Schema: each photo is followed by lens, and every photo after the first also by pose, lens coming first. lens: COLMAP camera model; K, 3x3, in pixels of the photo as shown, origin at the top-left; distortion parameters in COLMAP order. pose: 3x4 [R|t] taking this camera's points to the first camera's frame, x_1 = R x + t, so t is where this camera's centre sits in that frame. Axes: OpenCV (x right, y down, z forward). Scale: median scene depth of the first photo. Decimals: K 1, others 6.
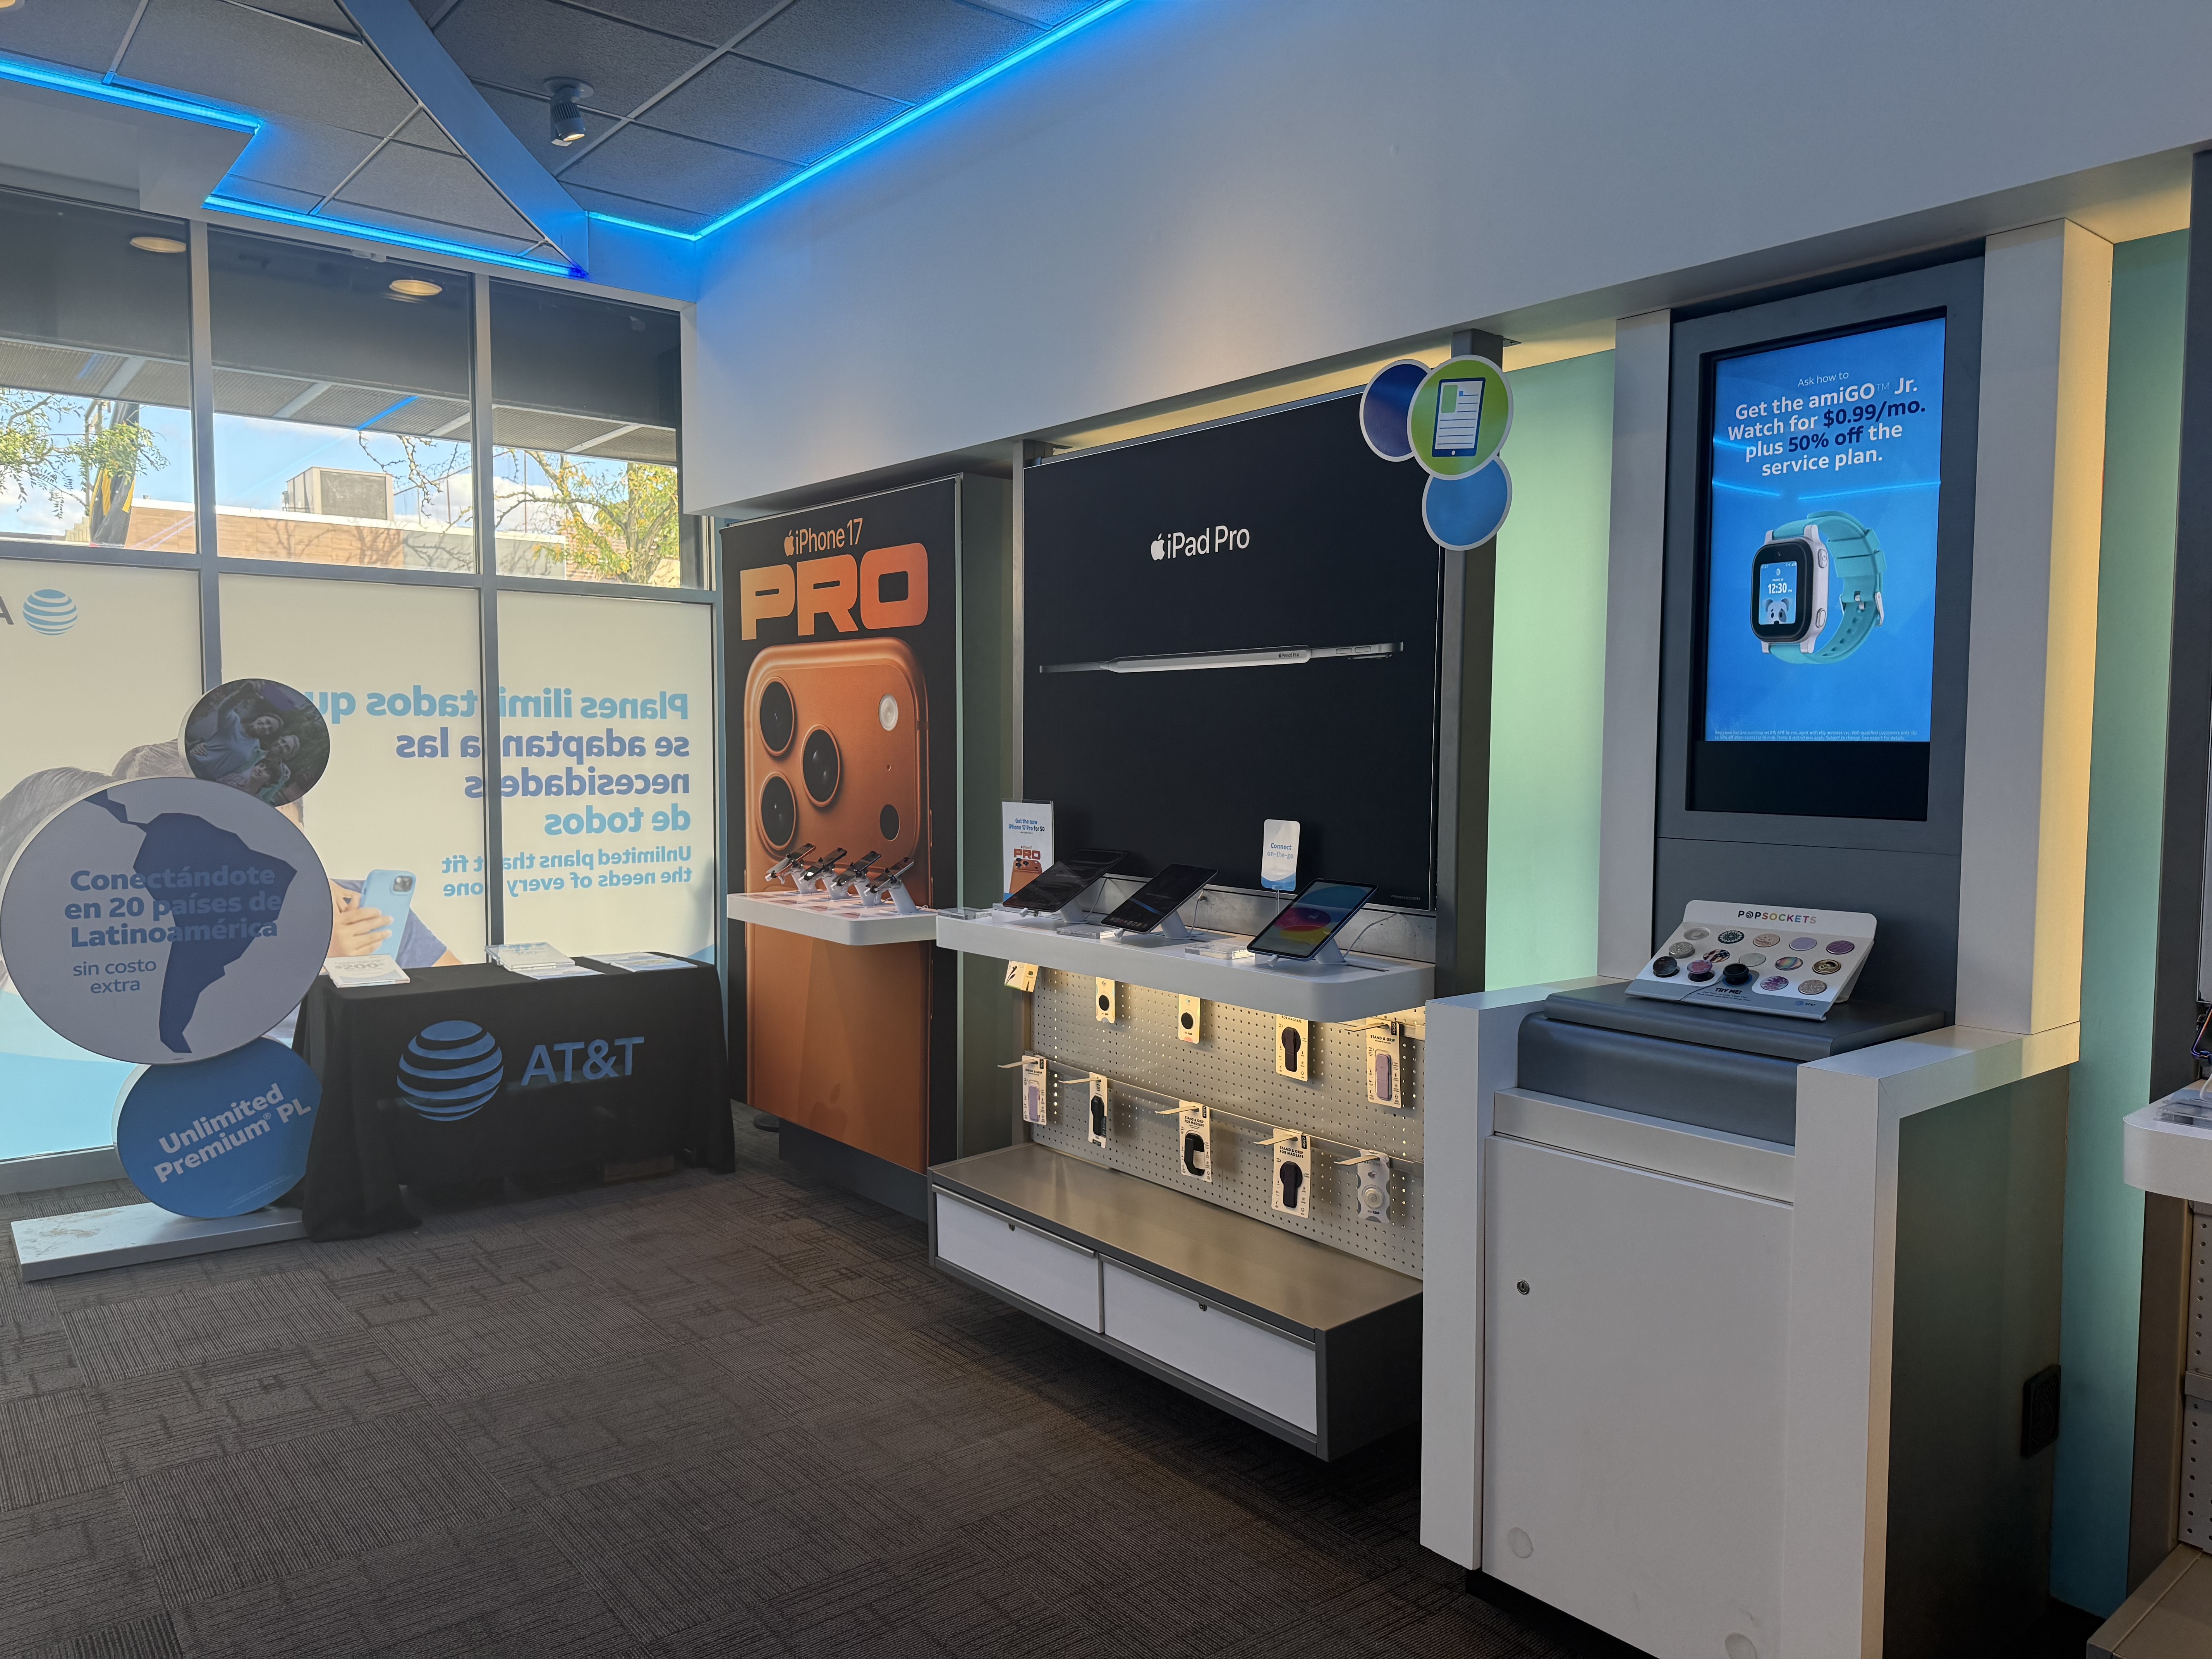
lens RADIAL K [[1563.1, 0, 1106.3], [0, 1563.1, 827.5], [0, 0, 1]] dist [-0.043110, -0.004389]
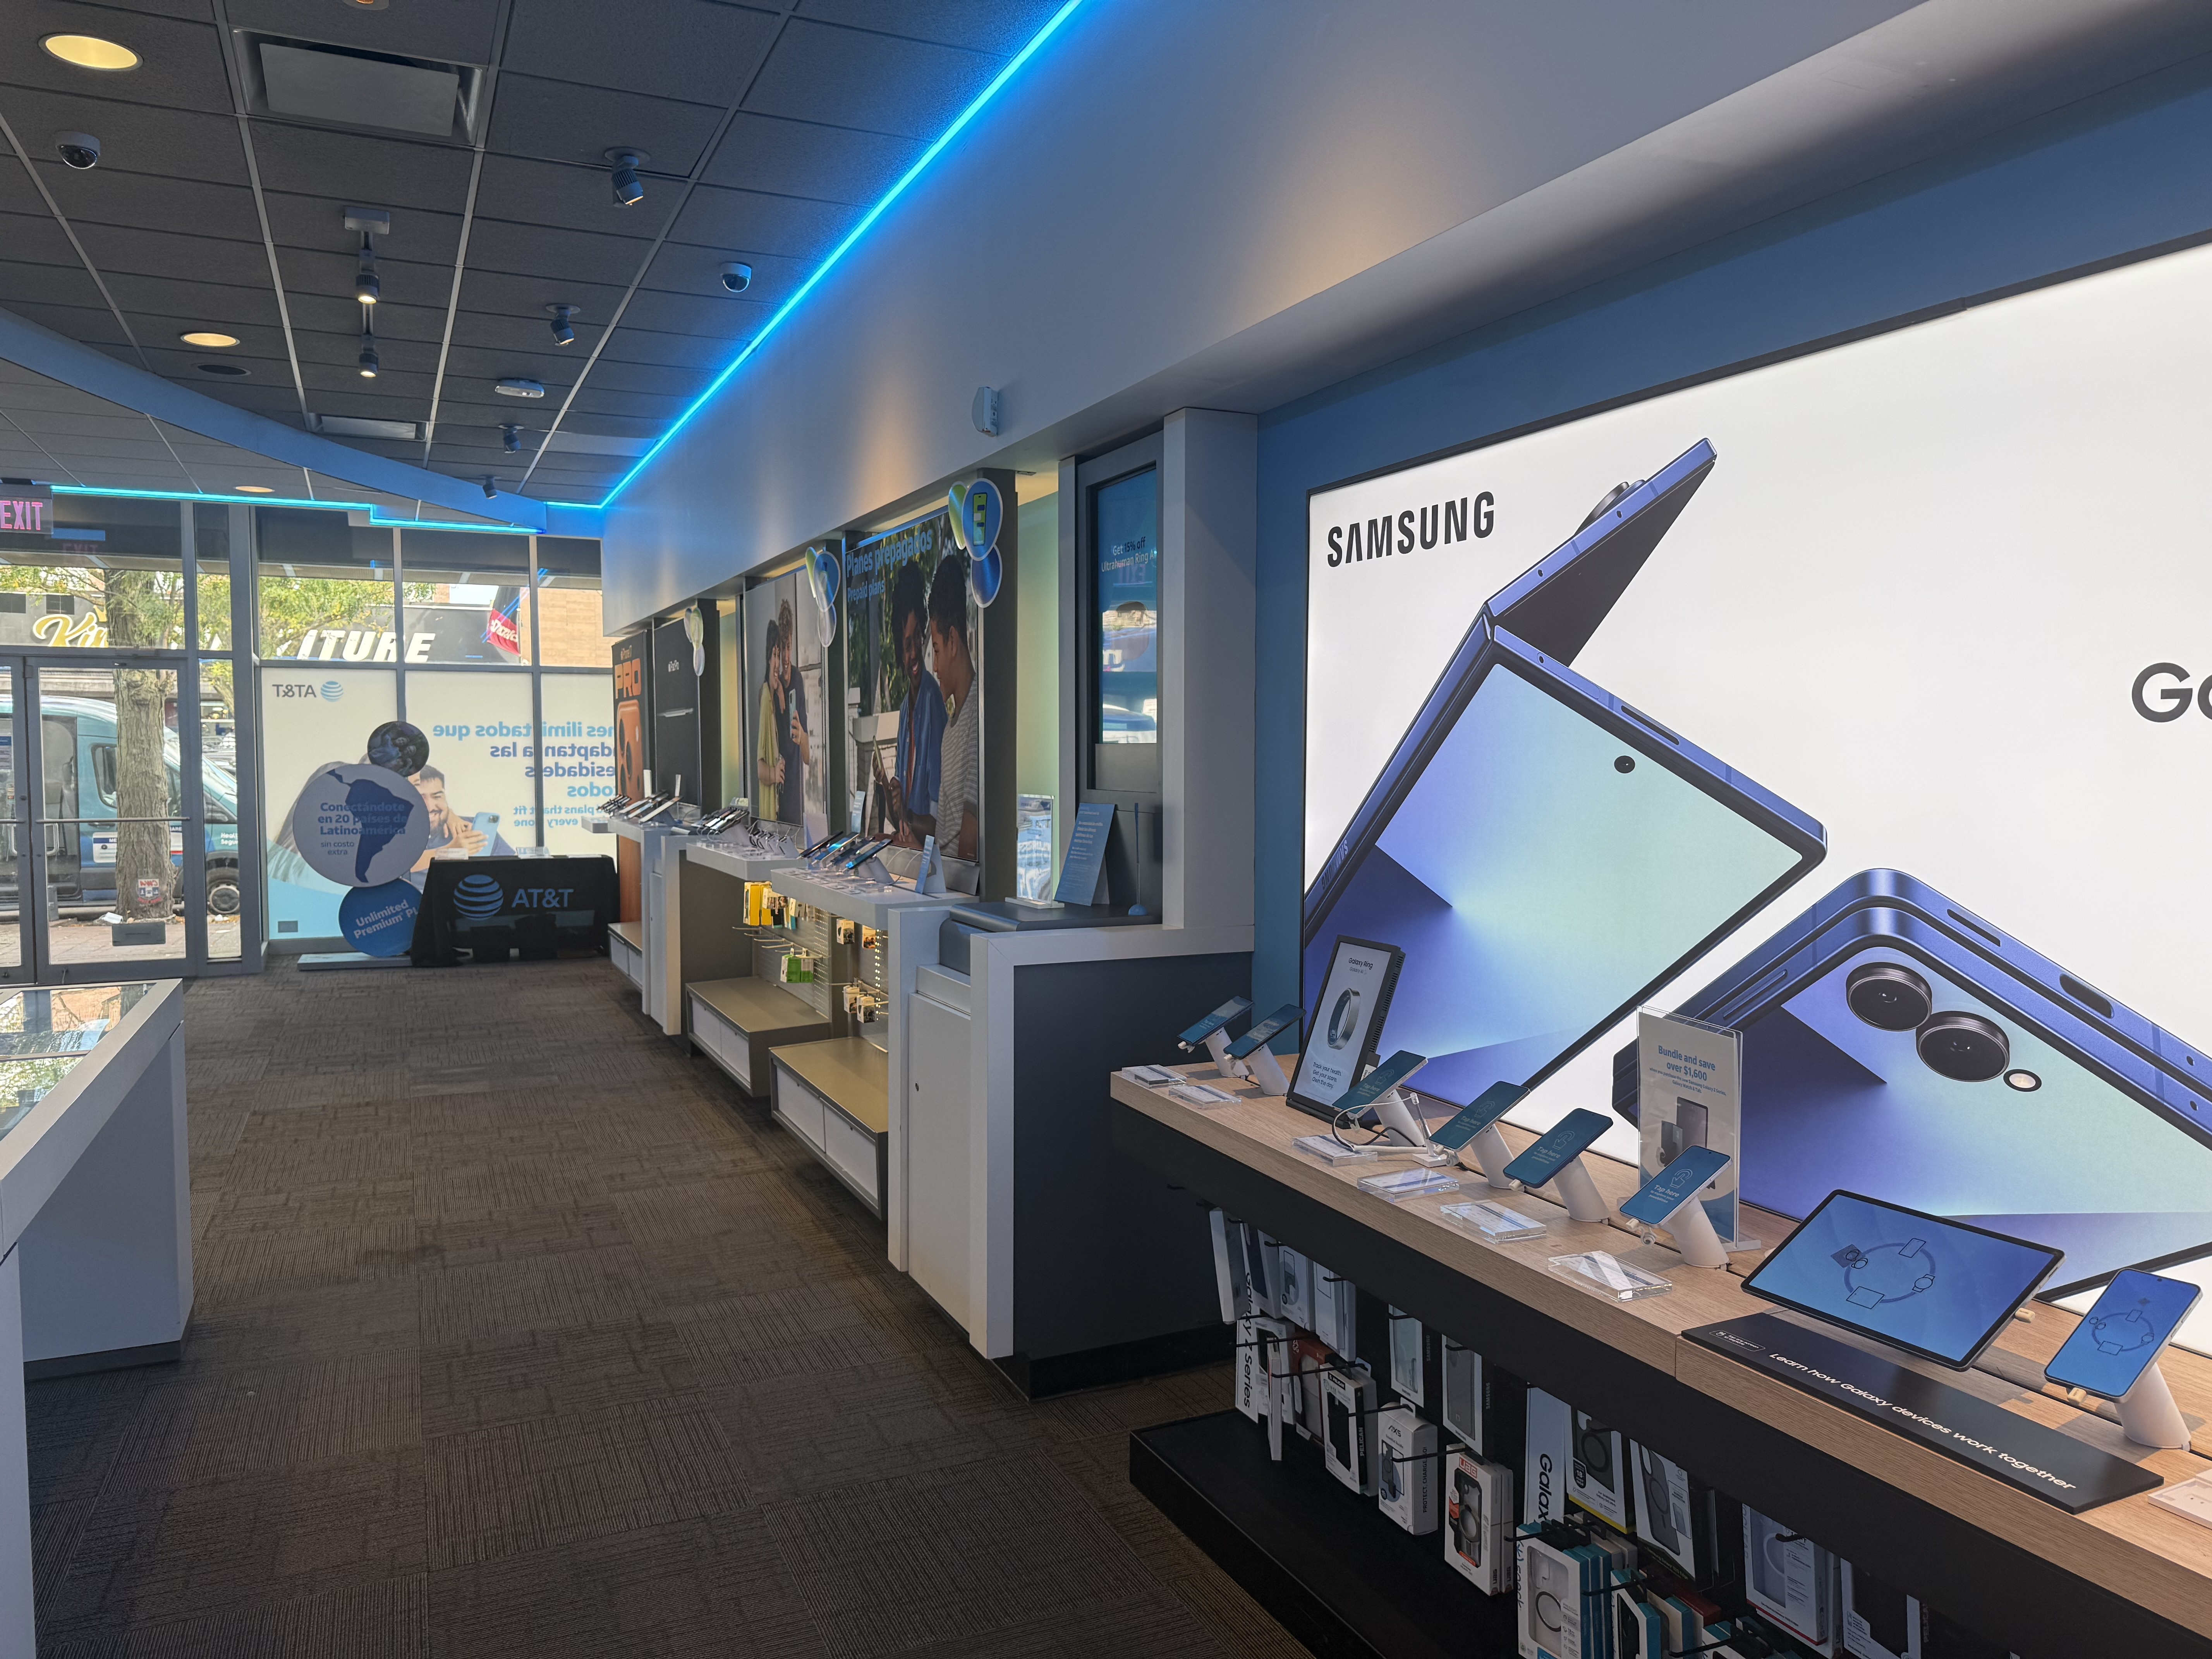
lens RADIAL K [[1563.1, 0, 1107.0], [0, 1563.1, 828.0], [0, 0, 1]] dist [-0.043110, -0.004389]
pose [[0.966368, 0.006371, -0.257083, 0.959863], [-0.008628, 0.999933, -0.007654, 0.064019], [0.257017, 0.009615, 0.966359, -0.861911]]
